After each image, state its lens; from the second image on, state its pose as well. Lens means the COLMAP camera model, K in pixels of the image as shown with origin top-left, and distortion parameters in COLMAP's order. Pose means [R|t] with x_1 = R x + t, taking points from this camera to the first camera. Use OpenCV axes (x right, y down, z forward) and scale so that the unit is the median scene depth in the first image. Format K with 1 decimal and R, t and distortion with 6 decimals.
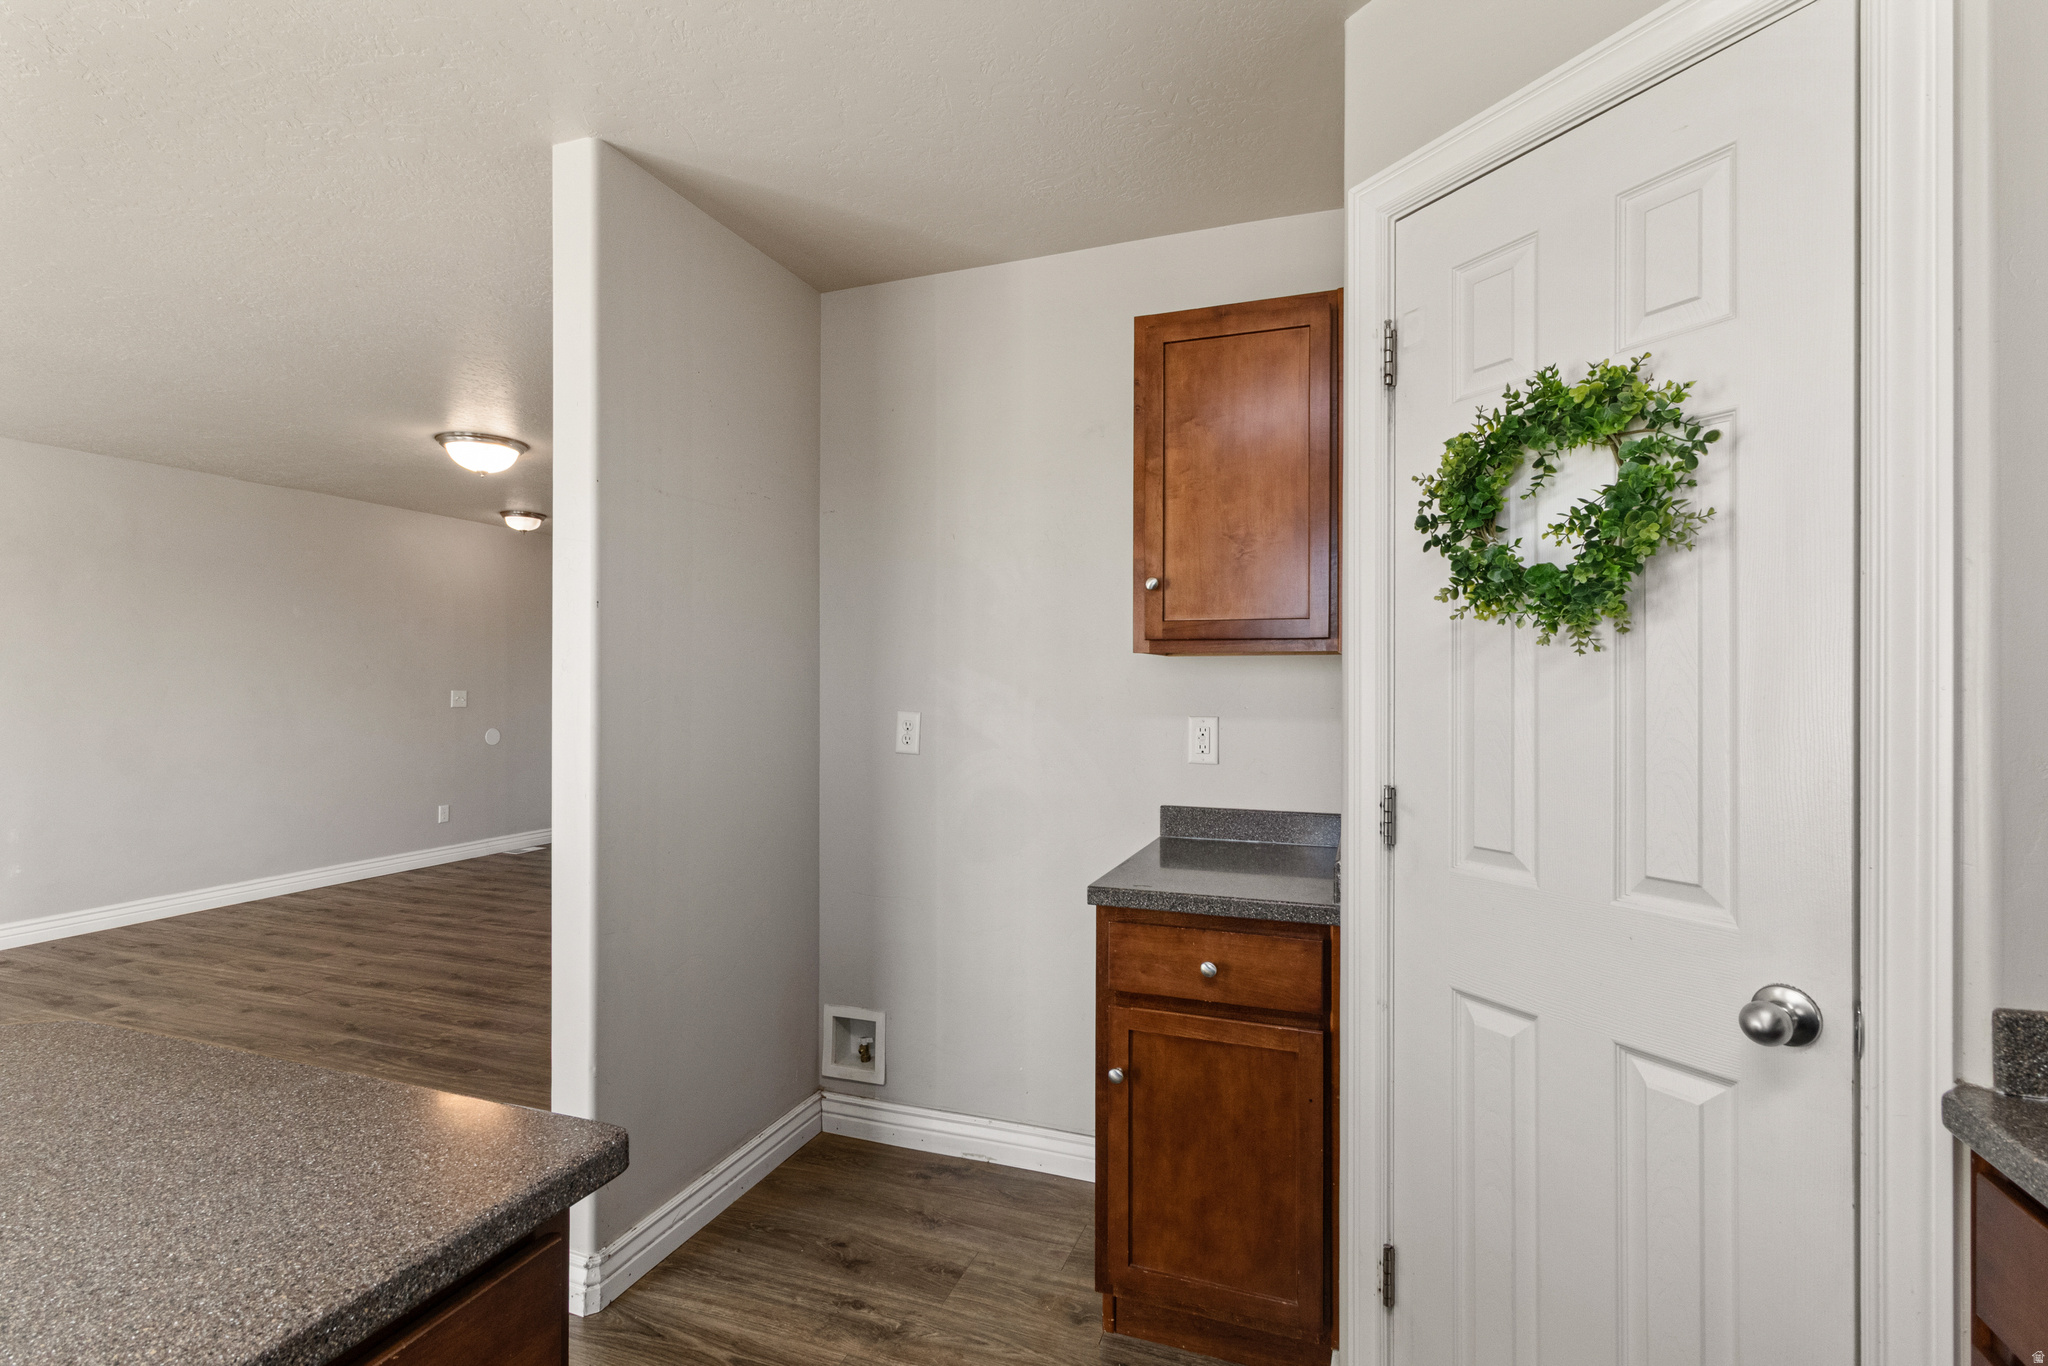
lens RADIAL K [[952.2, 0, 1024.0], [0, 952.2, 683.0], [0, 0, 1]] dist [0.000051, -0.000151]
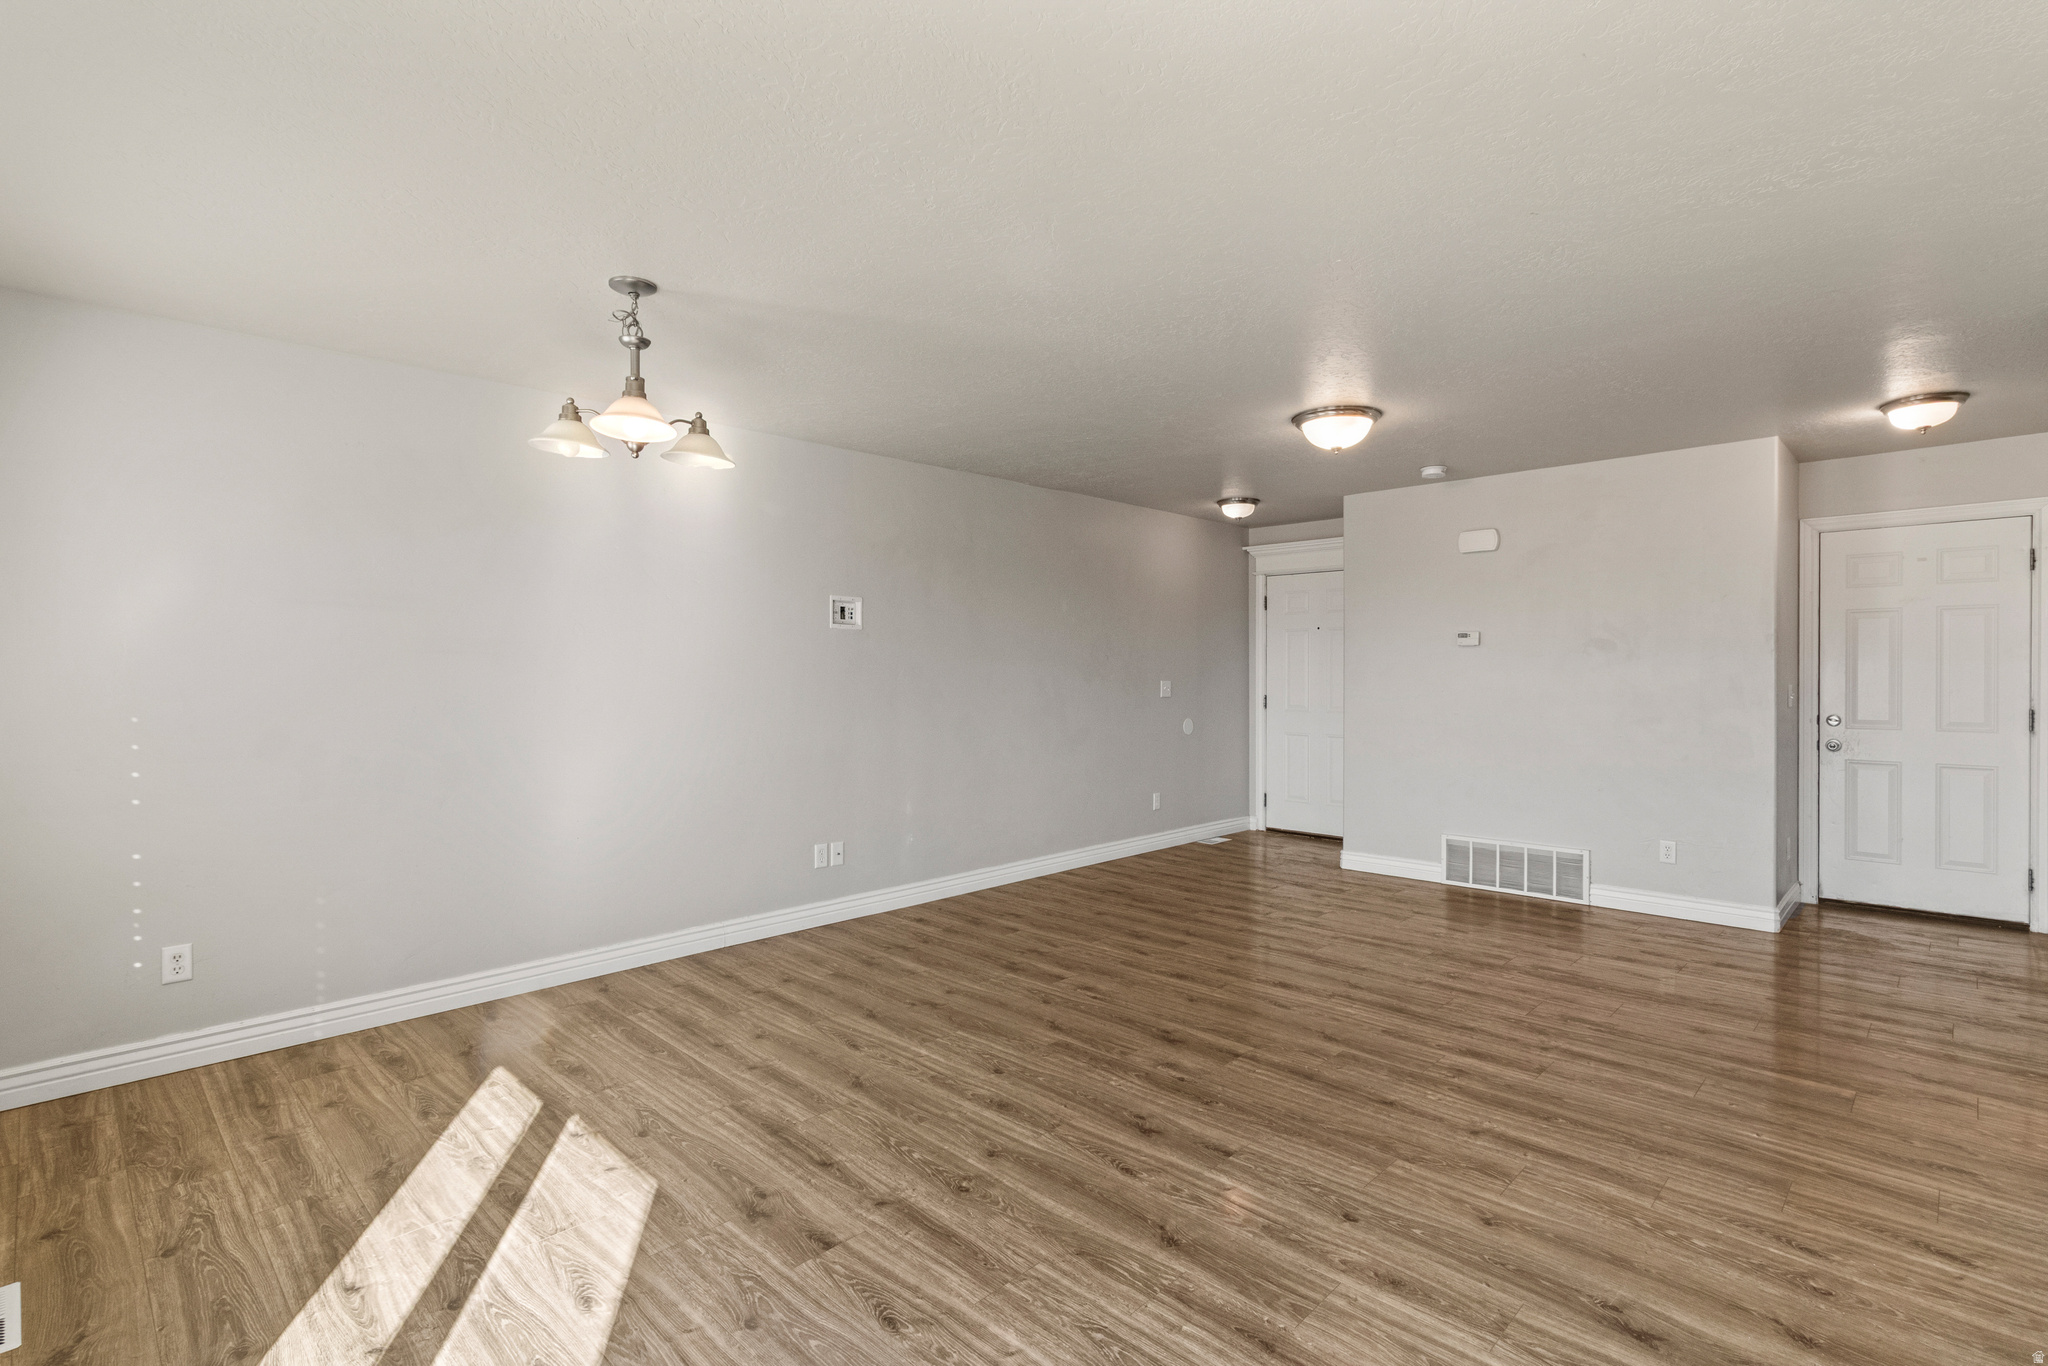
lens RADIAL K [[959.5, 0, 1024.0], [0, 959.5, 683.0], [0, 0, 1]] dist [0.001985, -0.000115]
pose [[0.910084, -0.001885, -0.414420, -0.468999], [0.006550, 0.999930, 0.009836, -0.001098], [0.414372, -0.011666, 0.910033, 0.007193]]
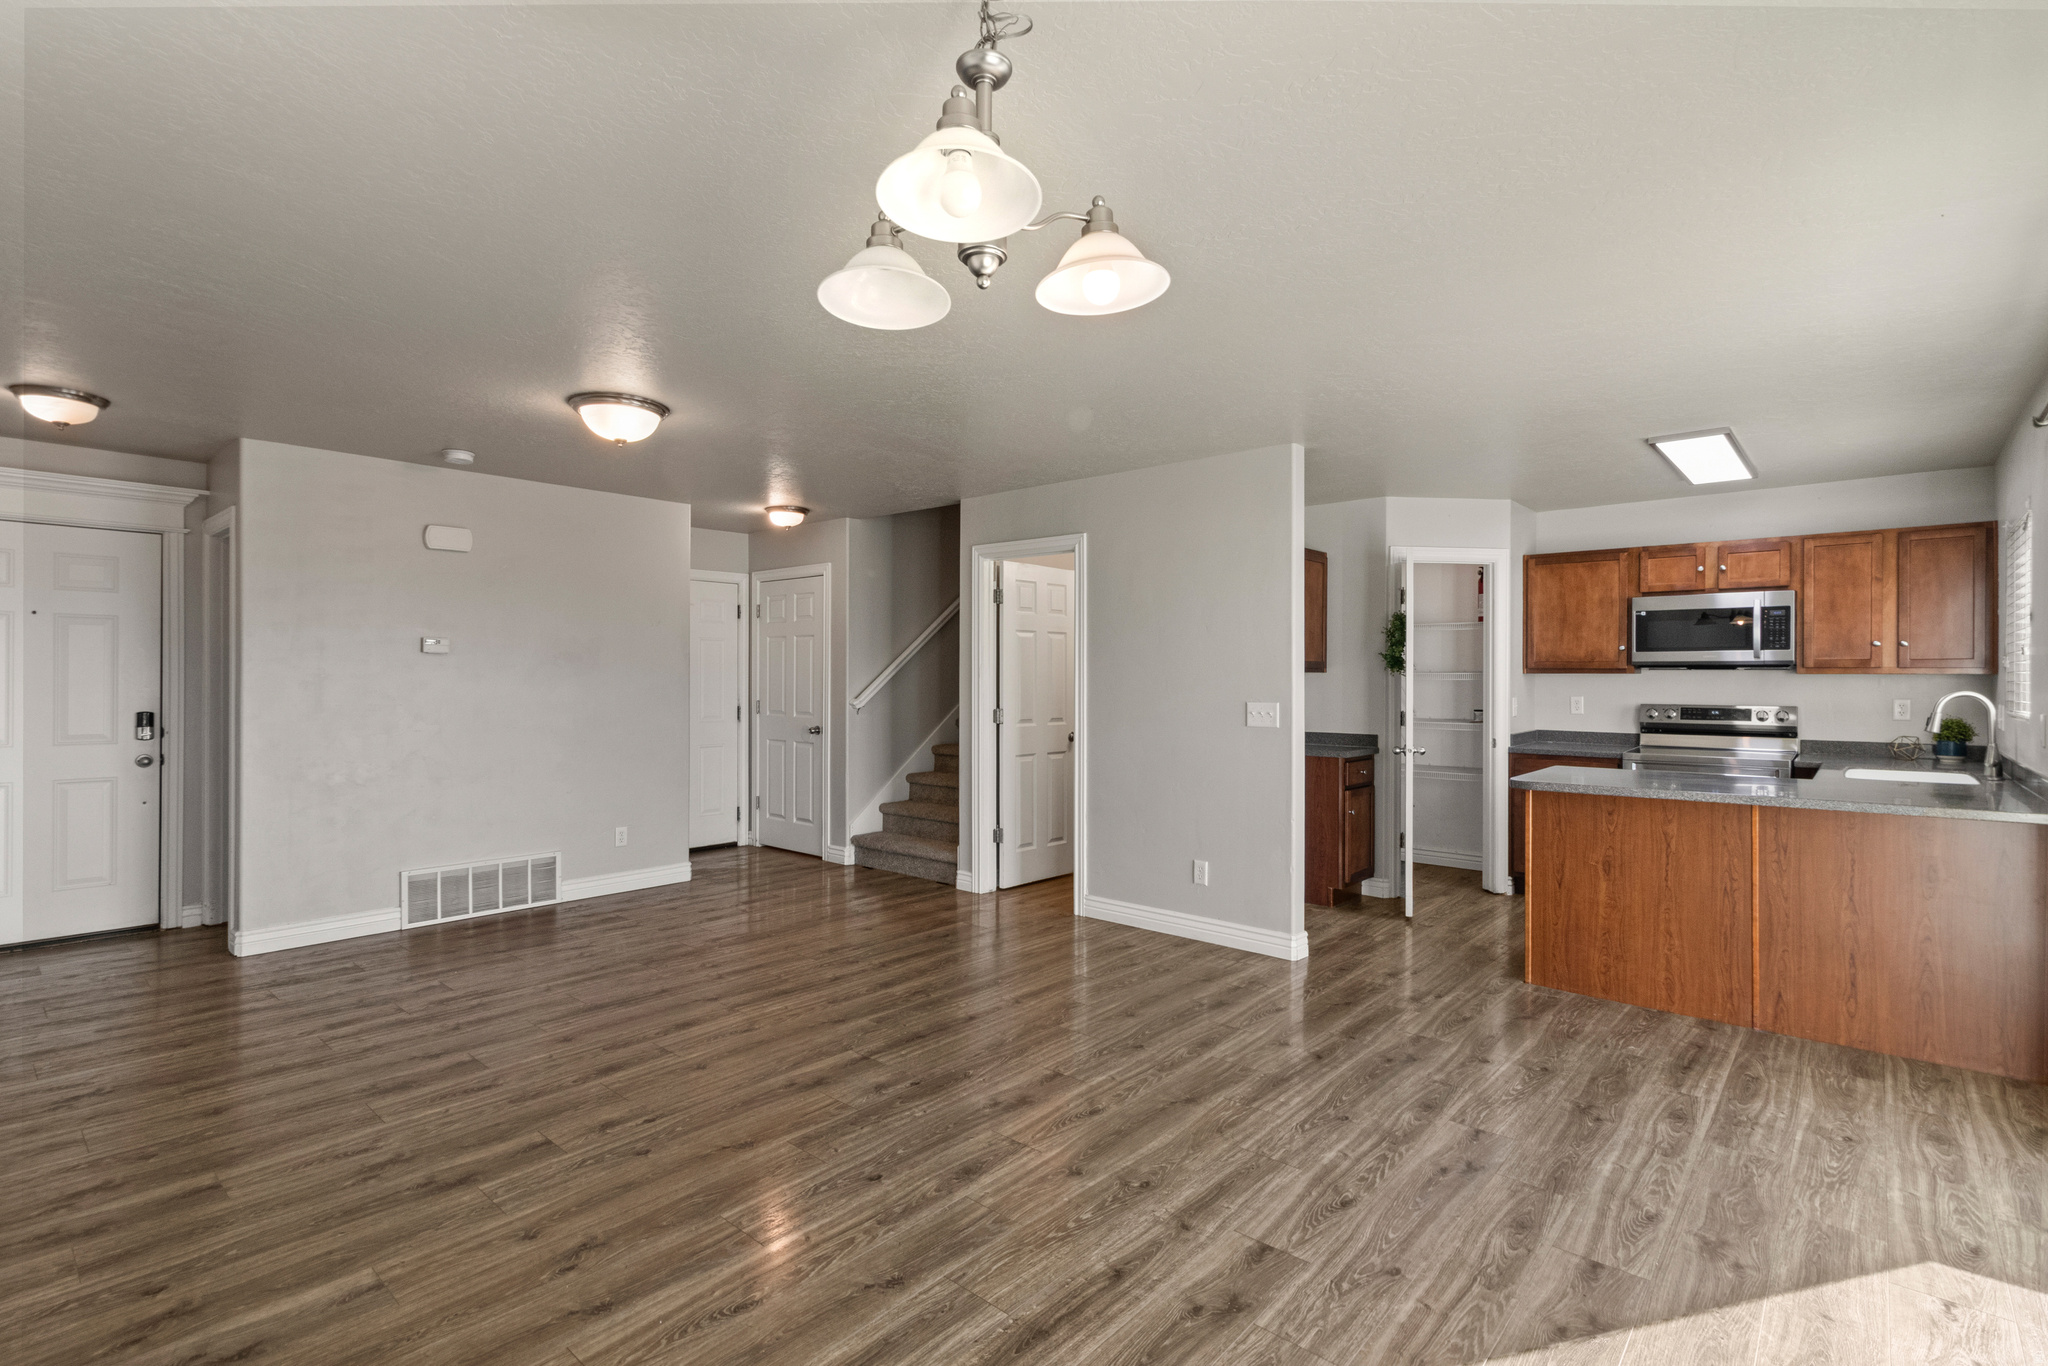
lens RADIAL K [[972.7, 0, 1024.0], [0, 972.7, 683.0], [0, 0, 1]] dist [0.003757, 0.000734]
pose [[0.360666, -0.006677, 0.932671, -1.291690], [-0.002890, 0.999962, 0.008276, -0.010029], [-0.932691, -0.005680, 0.360633, 0.347711]]
